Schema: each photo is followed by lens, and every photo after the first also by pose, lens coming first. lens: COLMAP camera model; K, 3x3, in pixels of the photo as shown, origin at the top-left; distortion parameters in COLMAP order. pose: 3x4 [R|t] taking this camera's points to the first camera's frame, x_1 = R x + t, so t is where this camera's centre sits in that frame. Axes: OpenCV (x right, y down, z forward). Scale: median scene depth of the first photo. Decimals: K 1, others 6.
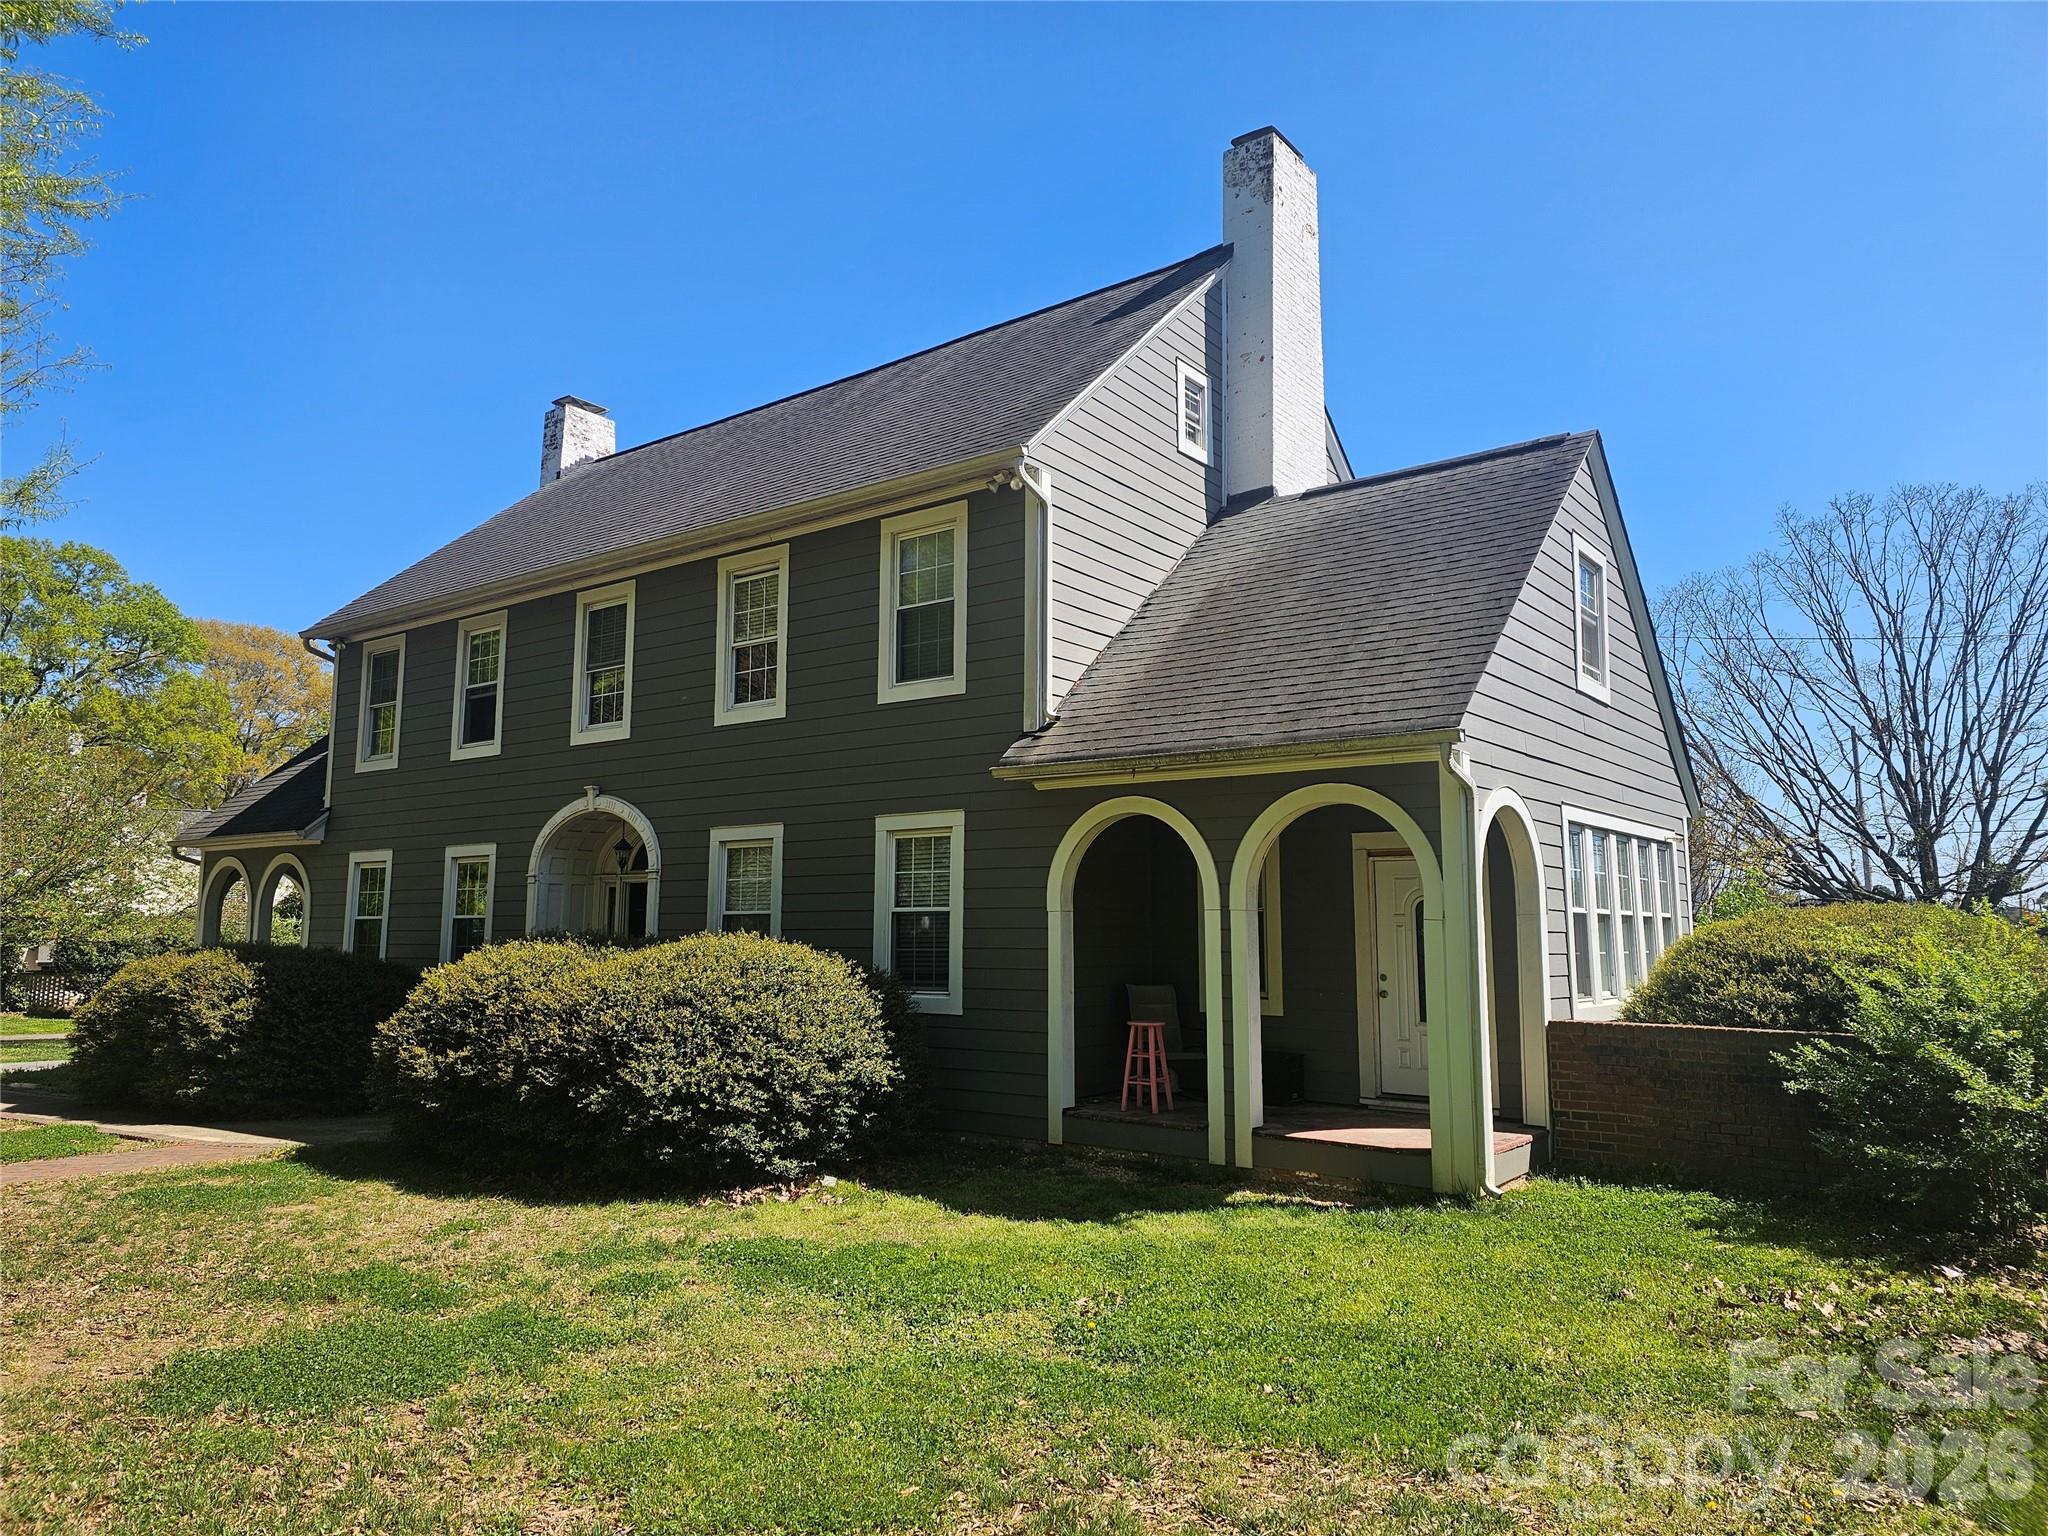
lens RADIAL K [[1383.8, 0, 1028.4], [0, 1383.8, 765.2], [0, 0, 1]] dist [0.046170, -0.033970]
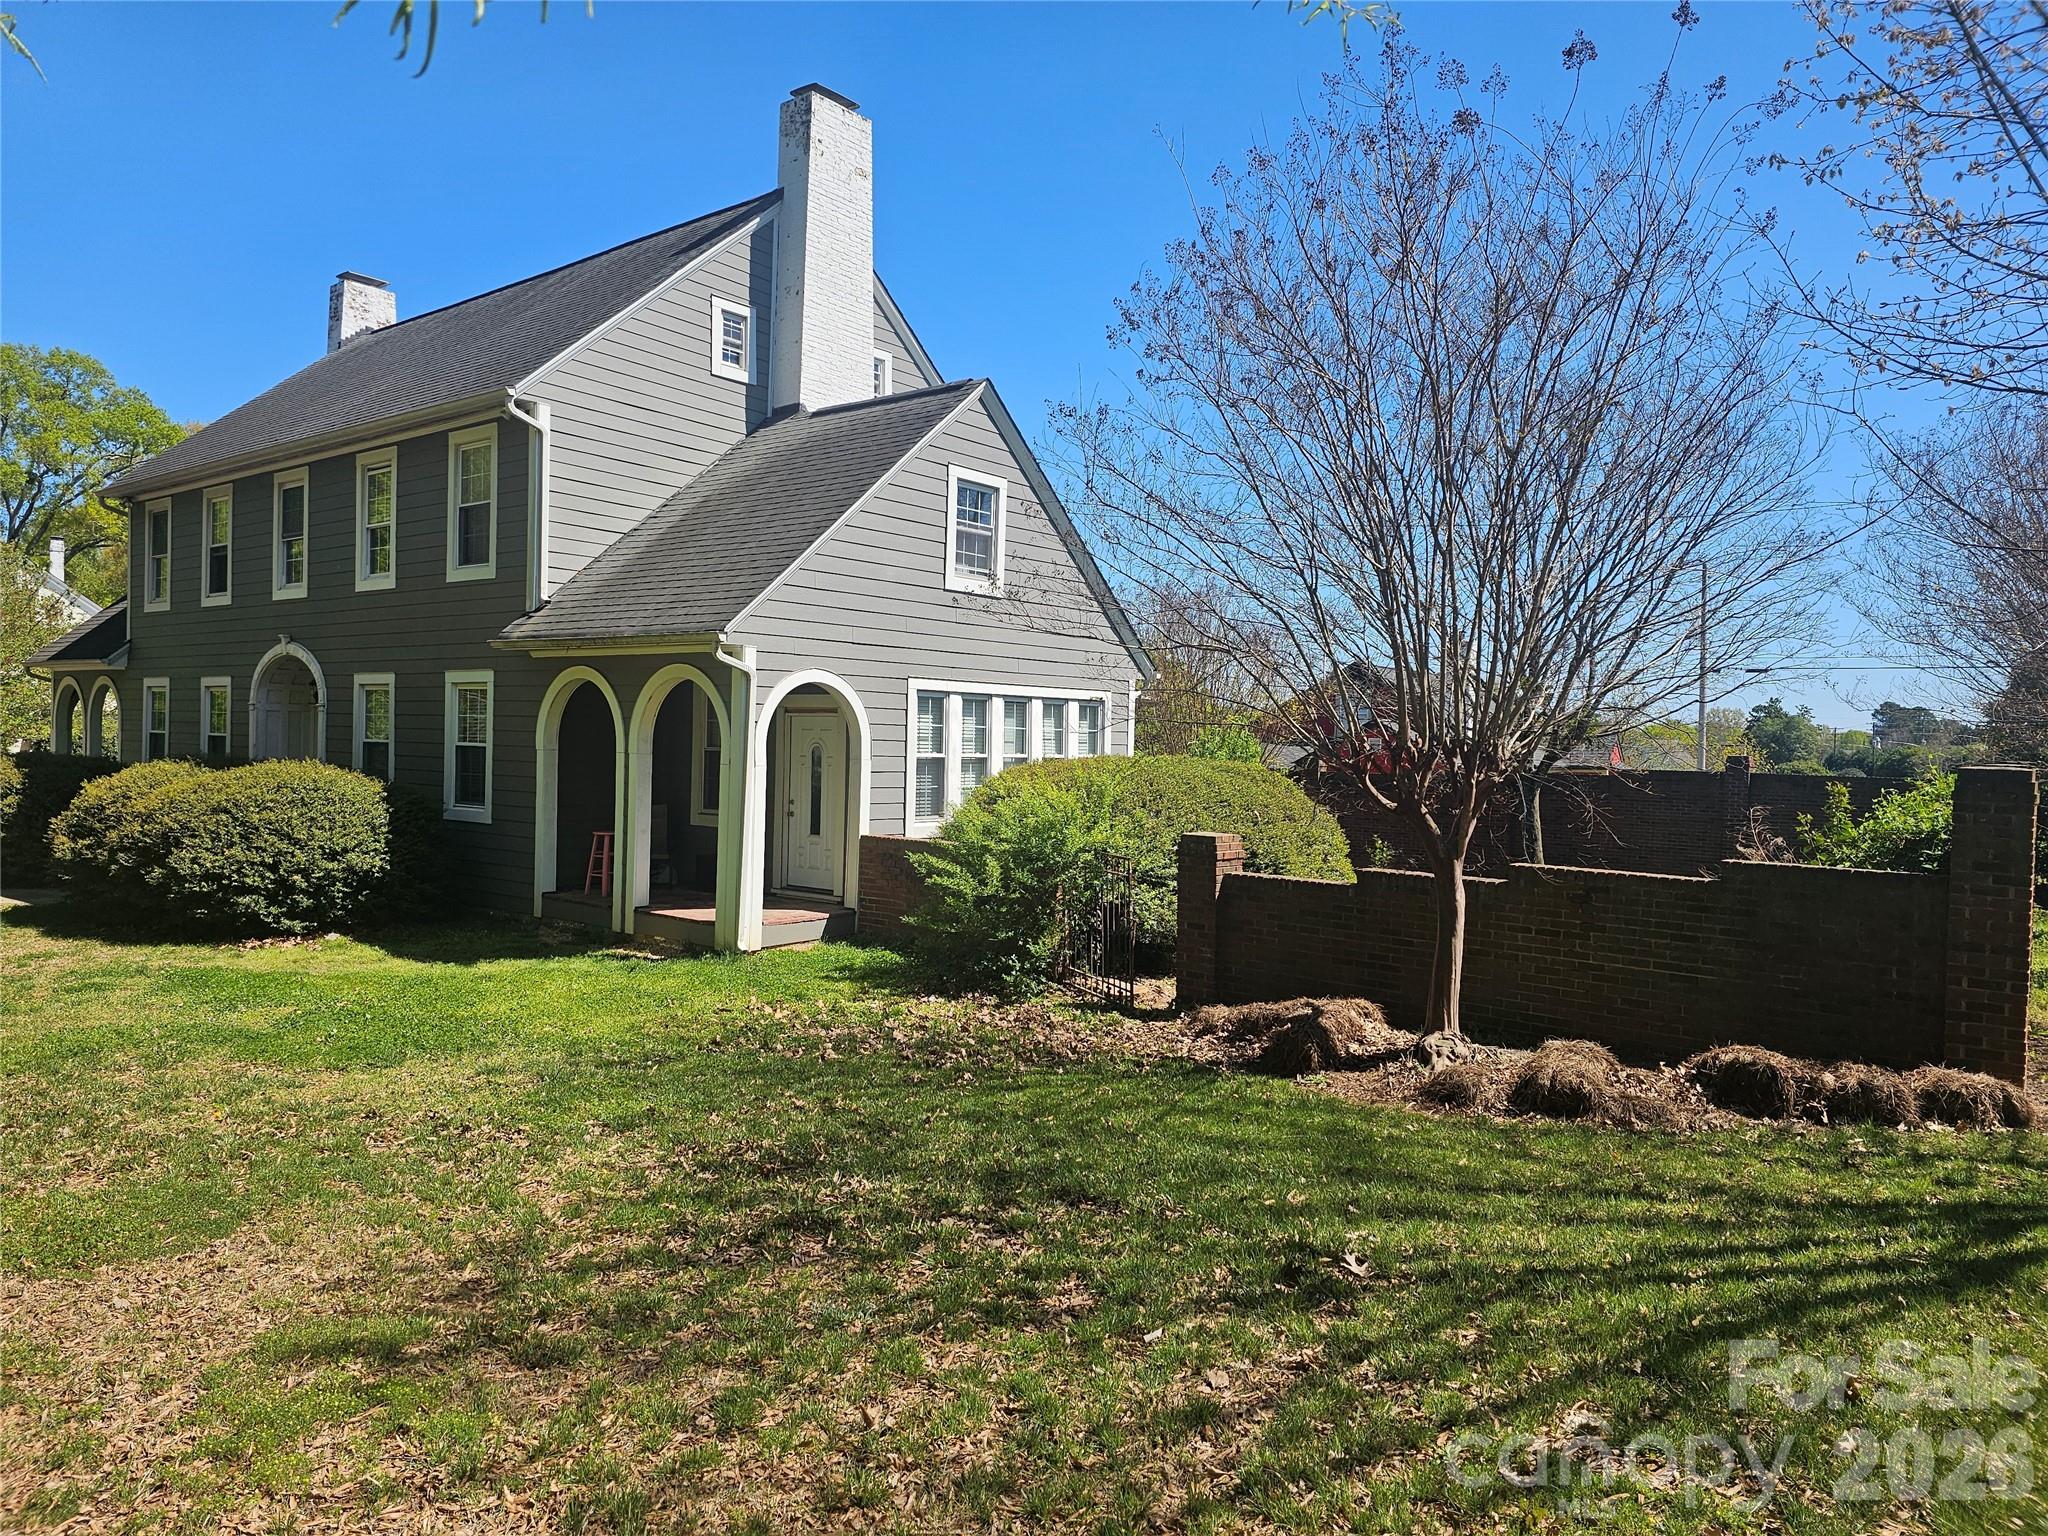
lens RADIAL K [[1383.8, 0, 1025.7], [0, 1383.8, 768.6], [0, 0, 1]] dist [0.046170, -0.033970]
pose [[0.999249, 0.021328, -0.032337, 0.479974], [-0.016573, 0.989902, 0.140782, -0.065543], [0.035013, -0.140140, 0.989512, -0.286070]]
